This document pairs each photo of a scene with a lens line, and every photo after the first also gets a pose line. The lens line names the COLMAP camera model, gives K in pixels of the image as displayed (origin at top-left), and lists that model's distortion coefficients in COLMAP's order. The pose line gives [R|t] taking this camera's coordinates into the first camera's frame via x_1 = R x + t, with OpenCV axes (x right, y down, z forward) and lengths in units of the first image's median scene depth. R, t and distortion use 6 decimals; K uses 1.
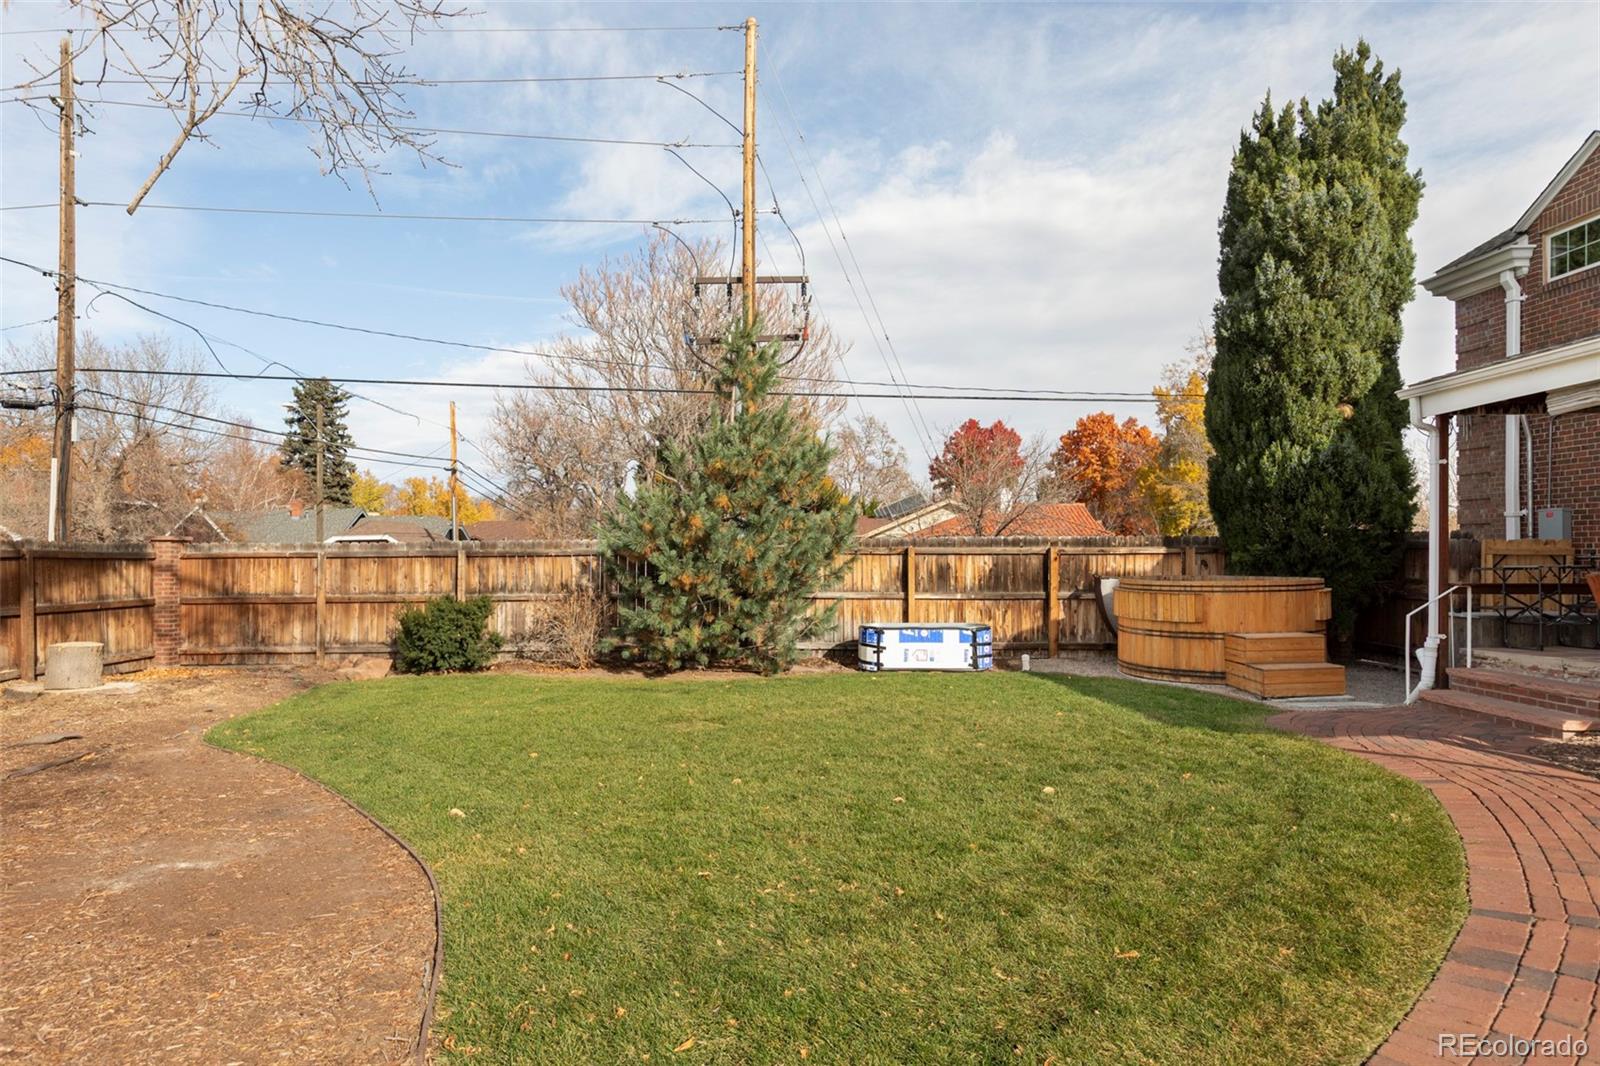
lens RADIAL K [[952.3, 0, 757.2], [0, 952.3, 555.1], [0, 0, 1]] dist [-0.016270, 0.004339]
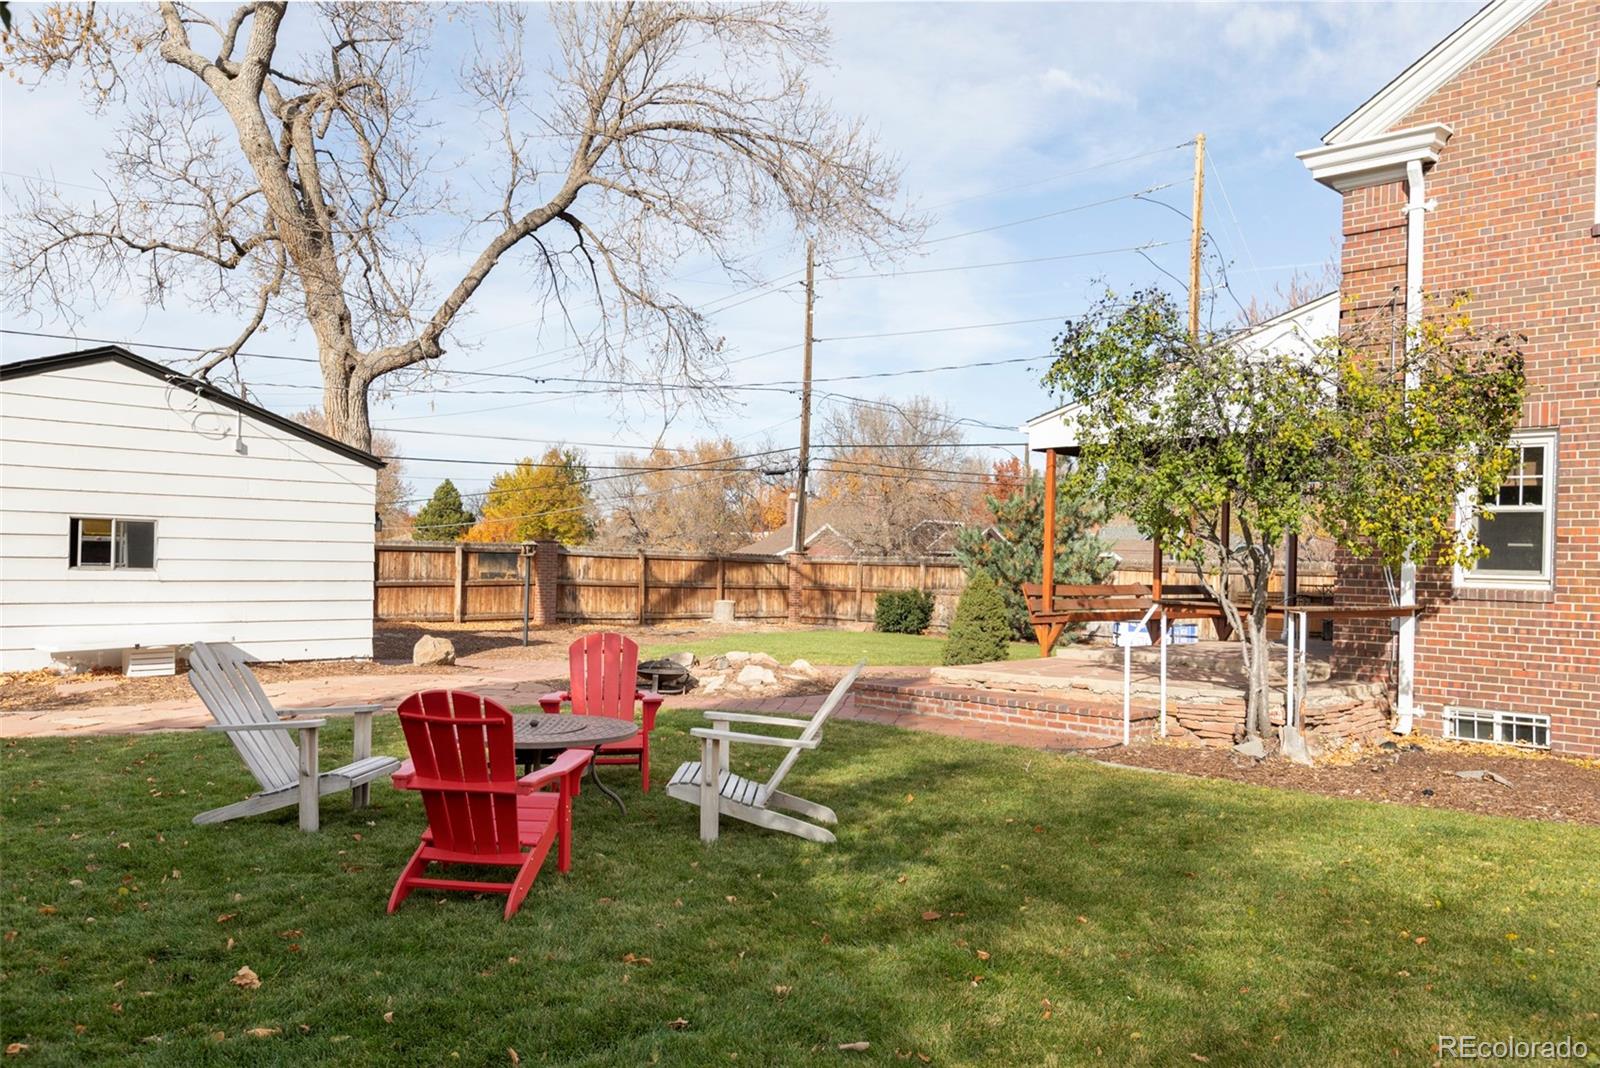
lens RADIAL K [[1253.8, 0, 799.8], [0, 1253.8, 537.7], [0, 0, 1]] dist [0.002190, 0.000030]
pose [[0.680812, 0.006888, -0.732426, 1.122814], [-0.031714, 0.999295, -0.020081, 0.002618], [0.731771, 0.036899, 0.680551, -0.619035]]
